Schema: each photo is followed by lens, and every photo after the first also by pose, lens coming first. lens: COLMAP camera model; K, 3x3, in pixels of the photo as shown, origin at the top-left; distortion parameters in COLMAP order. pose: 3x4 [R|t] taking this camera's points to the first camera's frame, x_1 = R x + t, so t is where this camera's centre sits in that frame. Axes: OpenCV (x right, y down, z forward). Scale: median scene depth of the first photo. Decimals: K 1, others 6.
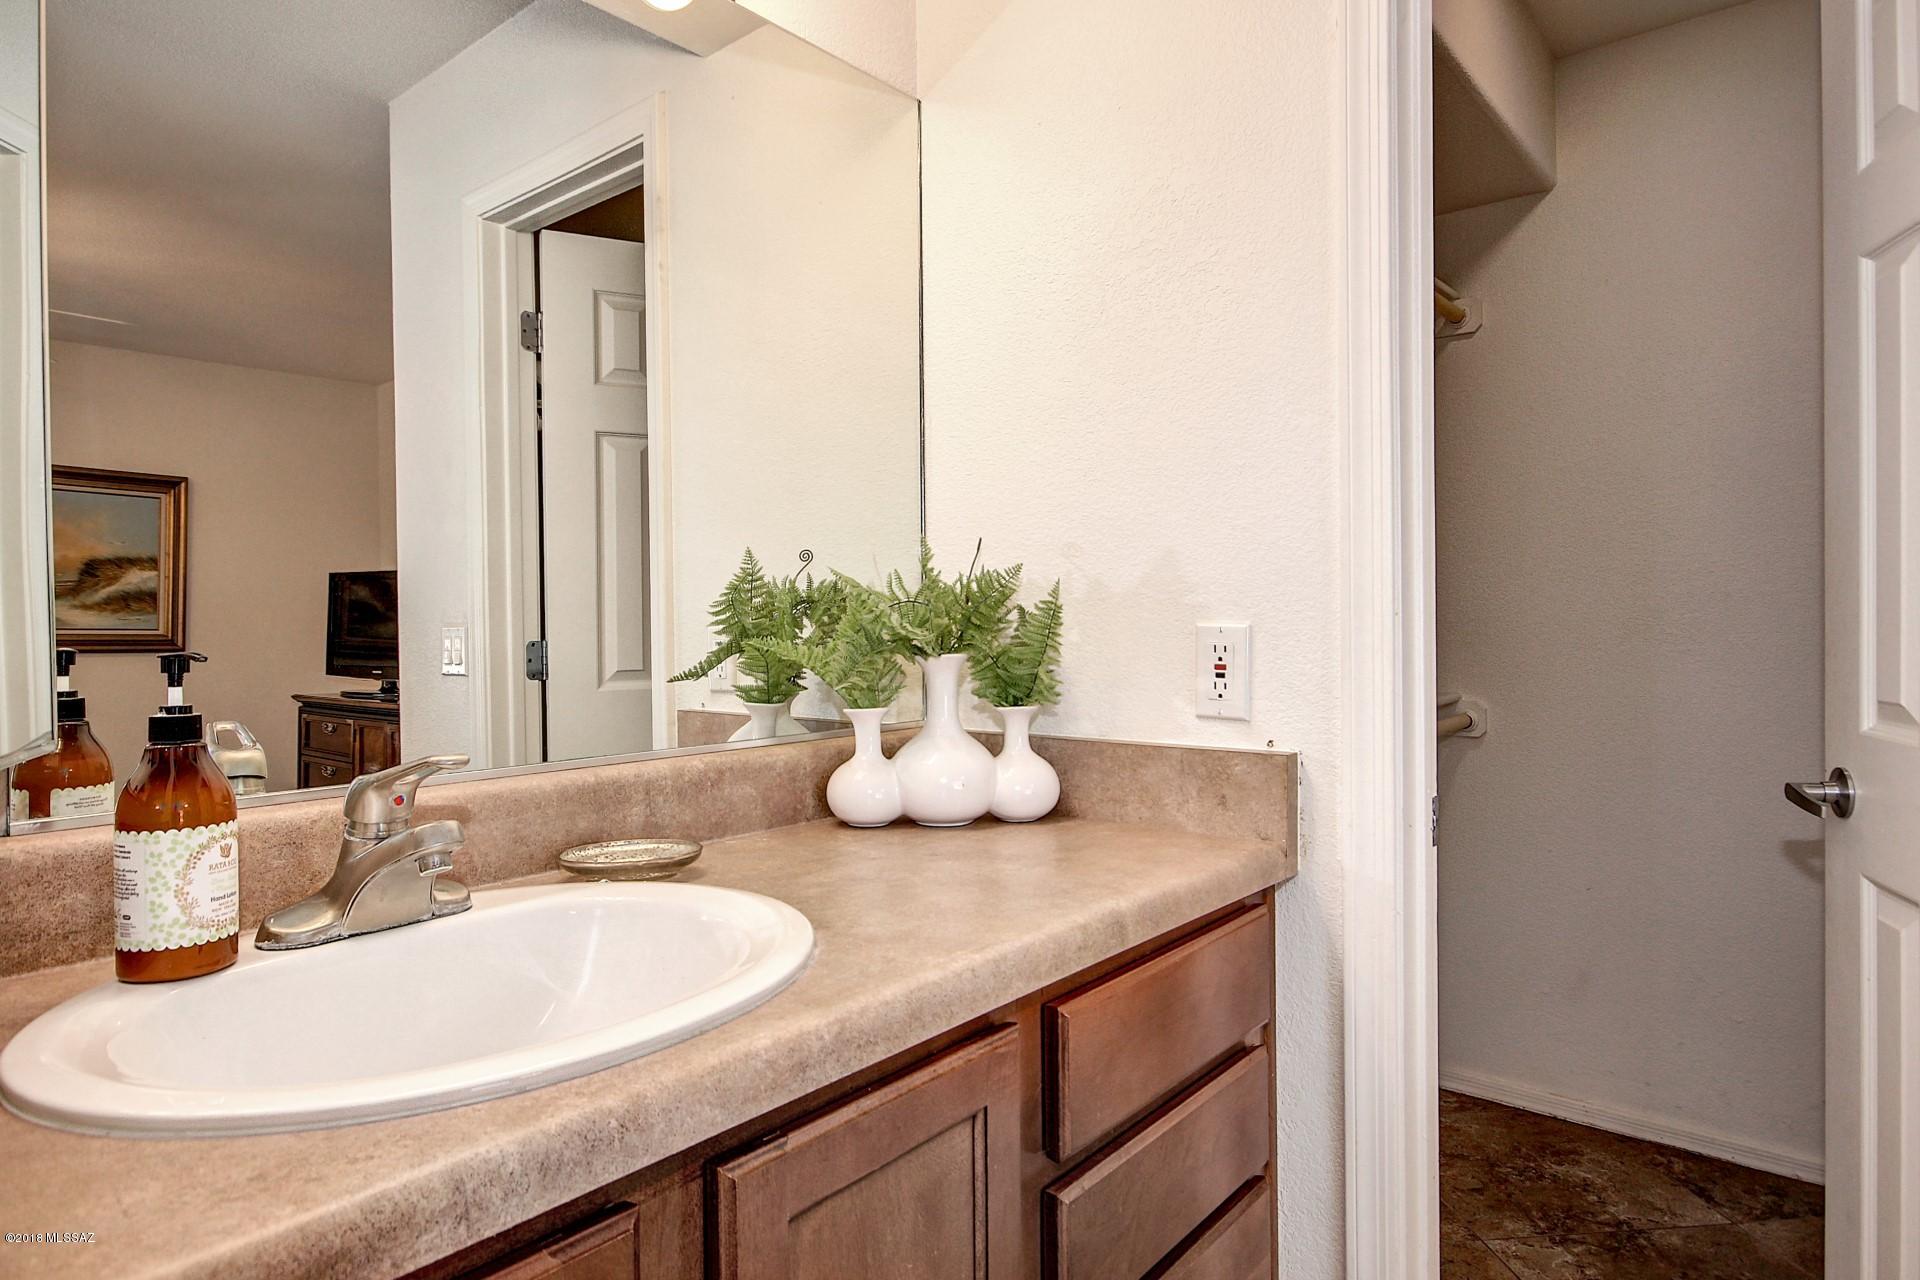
lens RADIAL K [[1114.9, 0, 972.4], [0, 1114.9, 621.1], [0, 0, 1]] dist [0.000397, 0.002920]
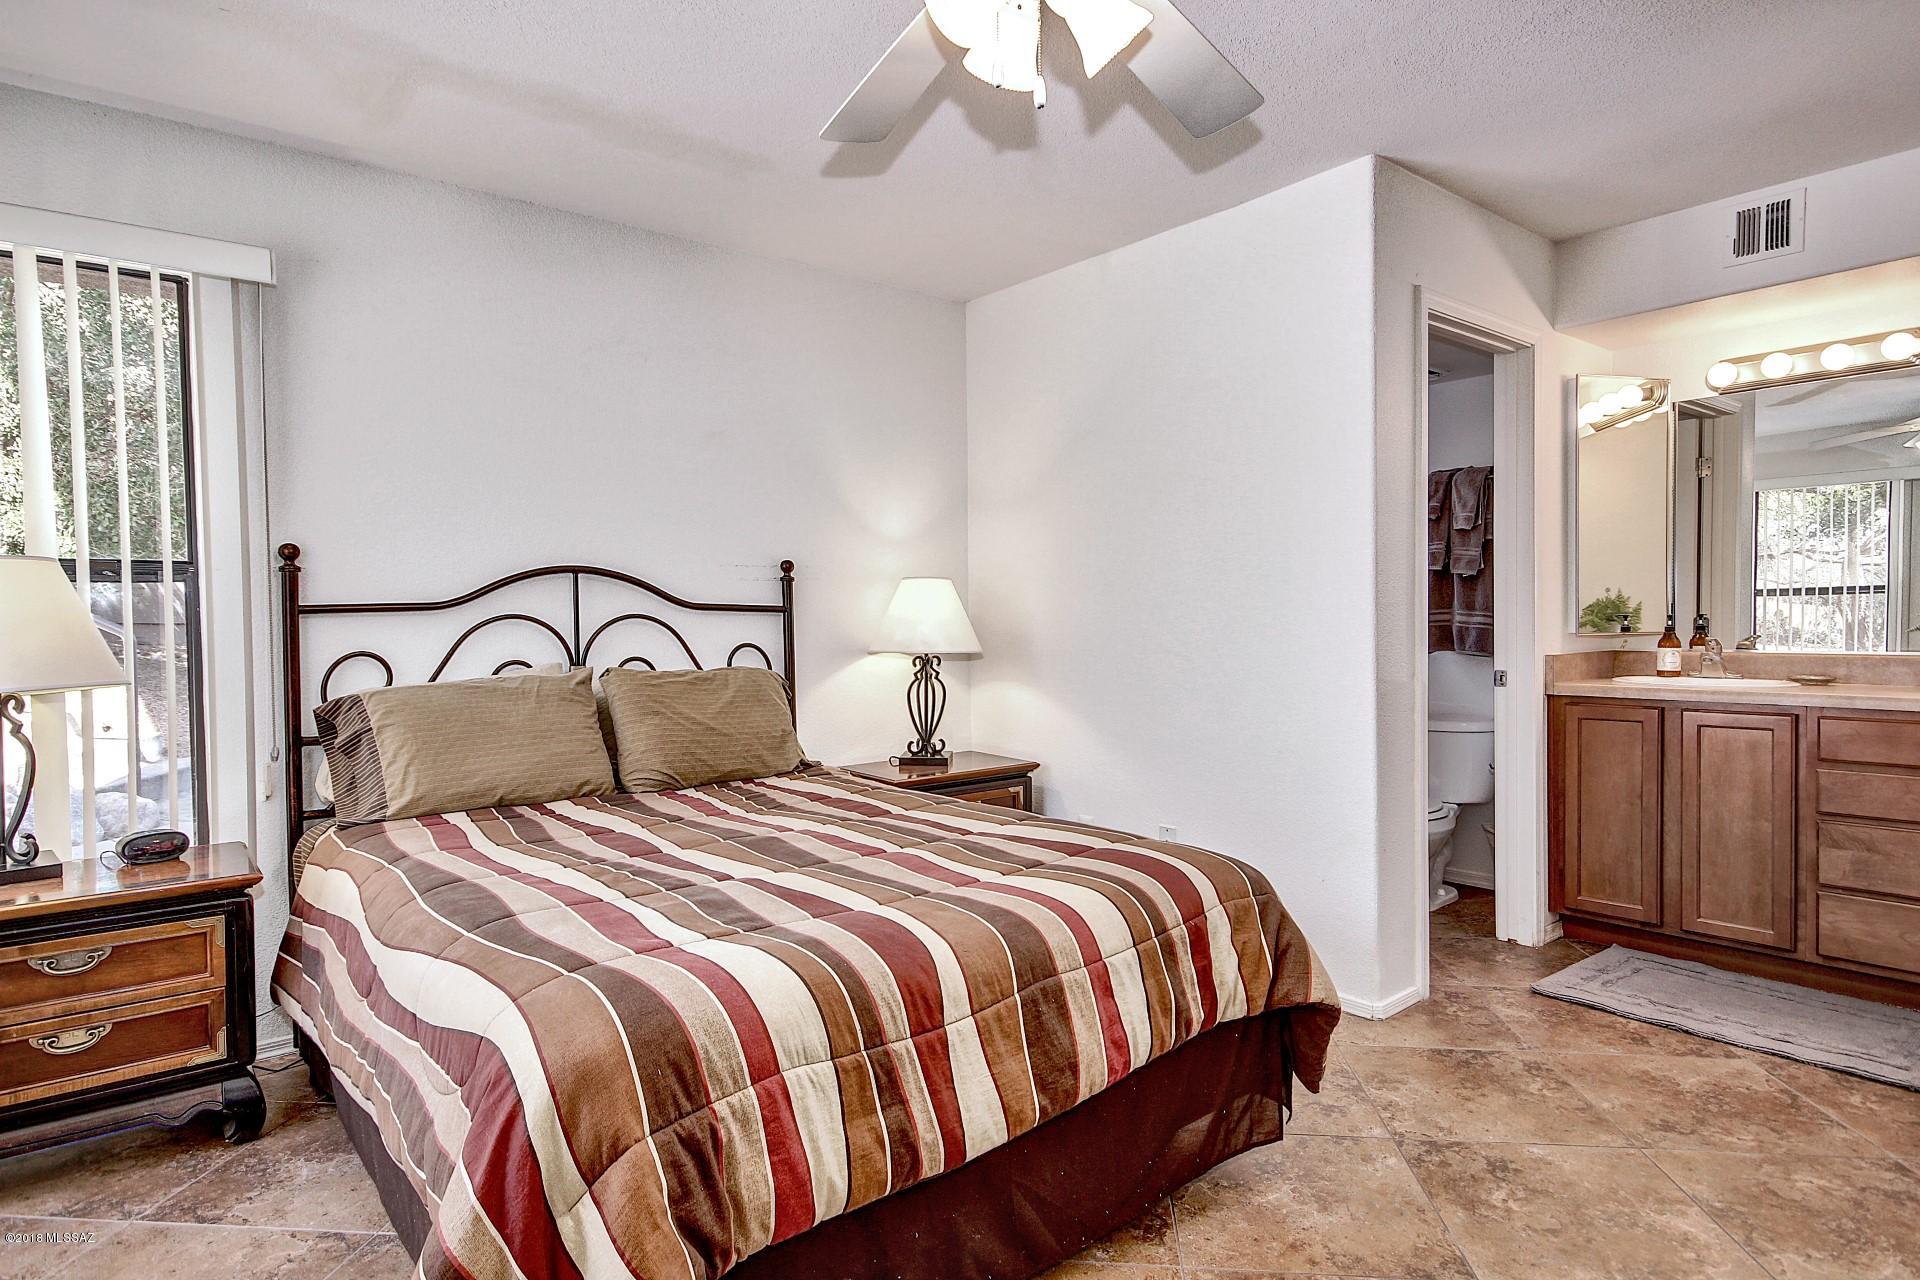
lens RADIAL K [[1078.2, 0, 965.3], [0, 1078.2, 648.0], [0, 0, 1]] dist [-0.000558, -0.000189]
pose [[-0.194395, 0.038160, -0.980181, 4.641208], [0.011461, 0.999263, 0.036630, -0.030434], [0.980856, -0.004113, -0.194689, -1.158365]]
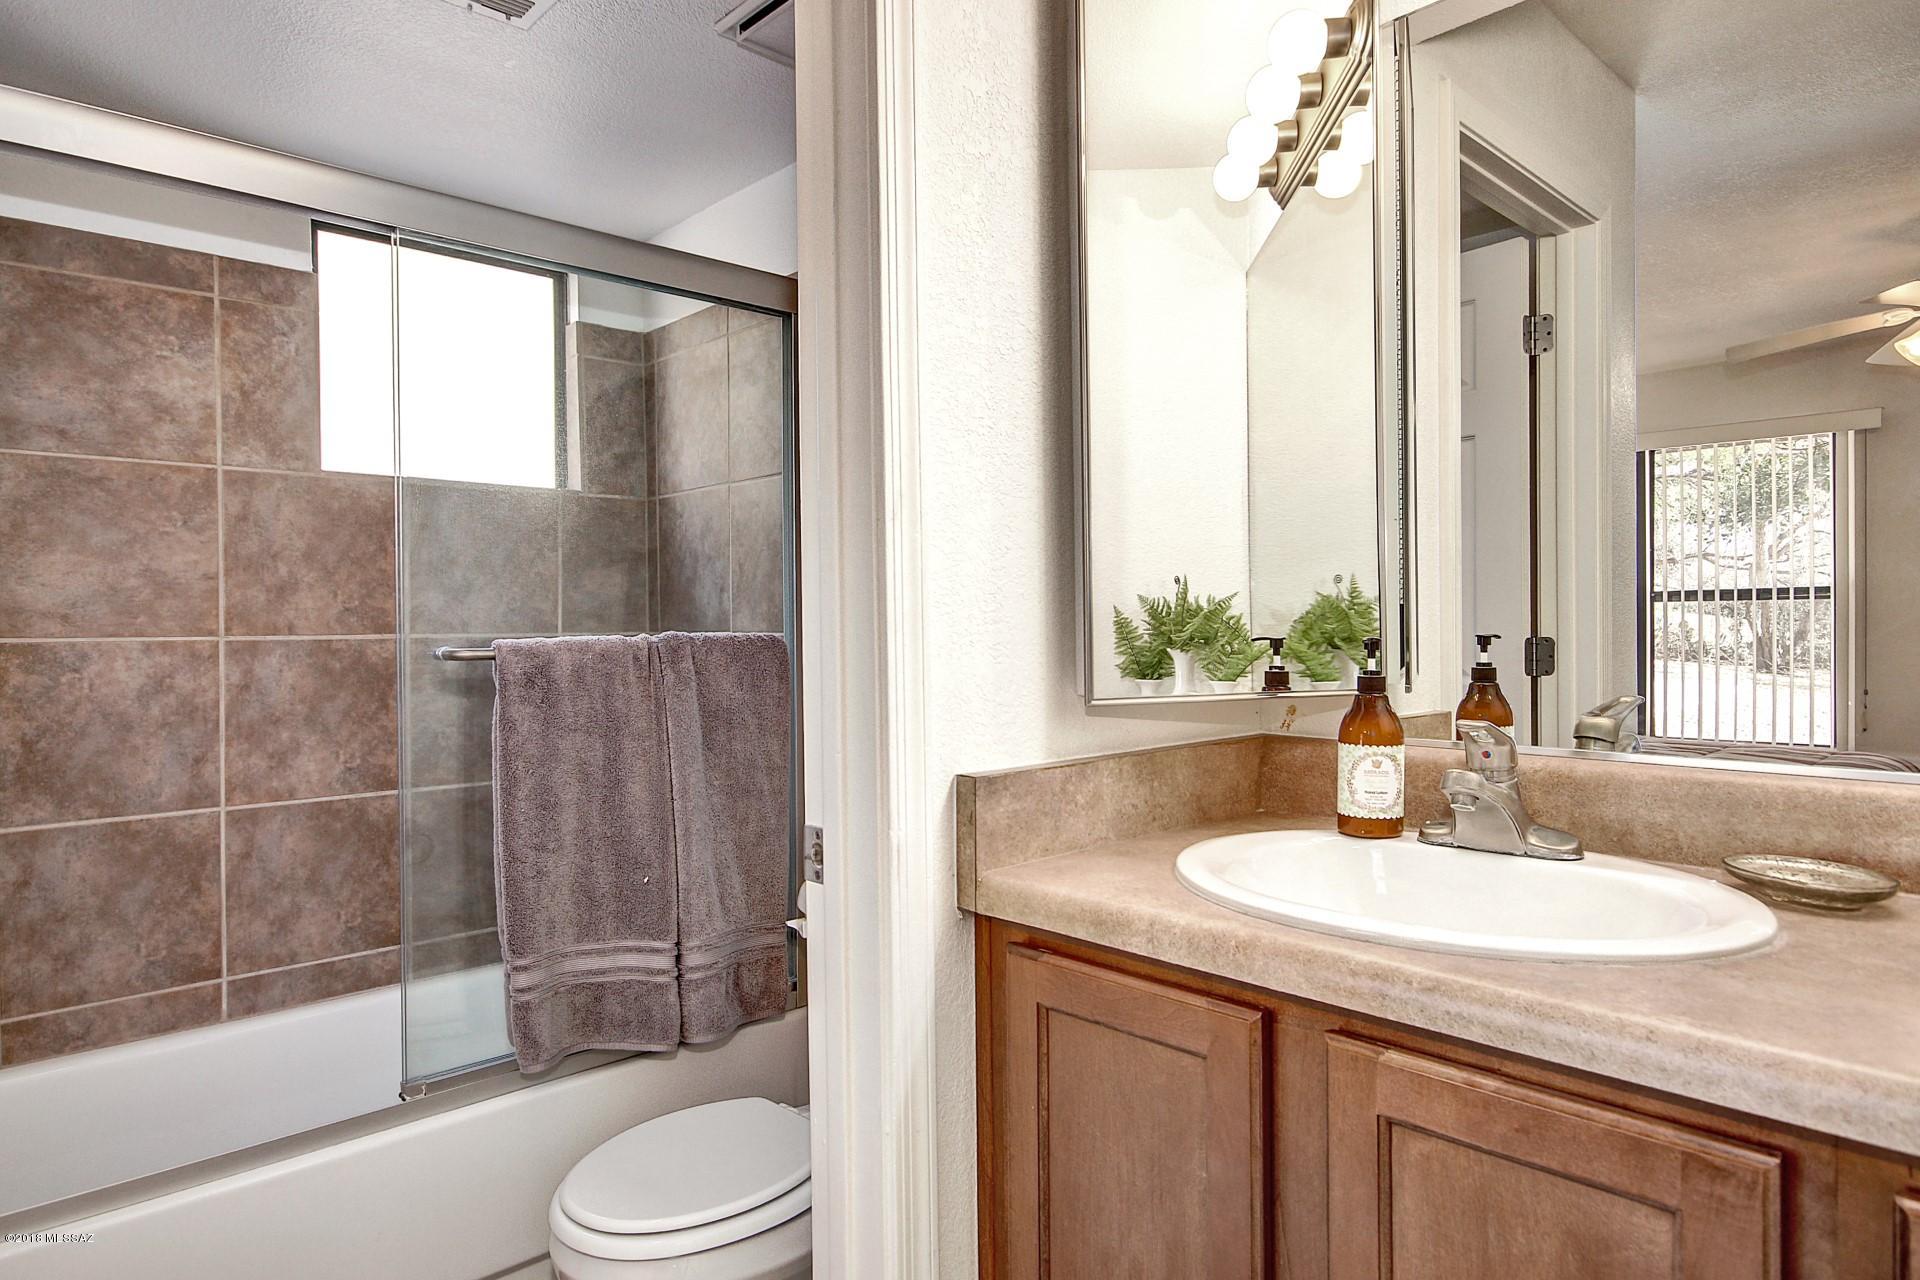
lens RADIAL K [[1114.9, 0, 972.4], [0, 1114.9, 621.1], [0, 0, 1]] dist [0.000397, 0.002920]
pose [[-0.115697, 0.007389, -0.993257, 0.946692], [0.005724, 0.999961, 0.006773, -0.008629], [0.993268, -0.004902, -0.115734, 0.615113]]
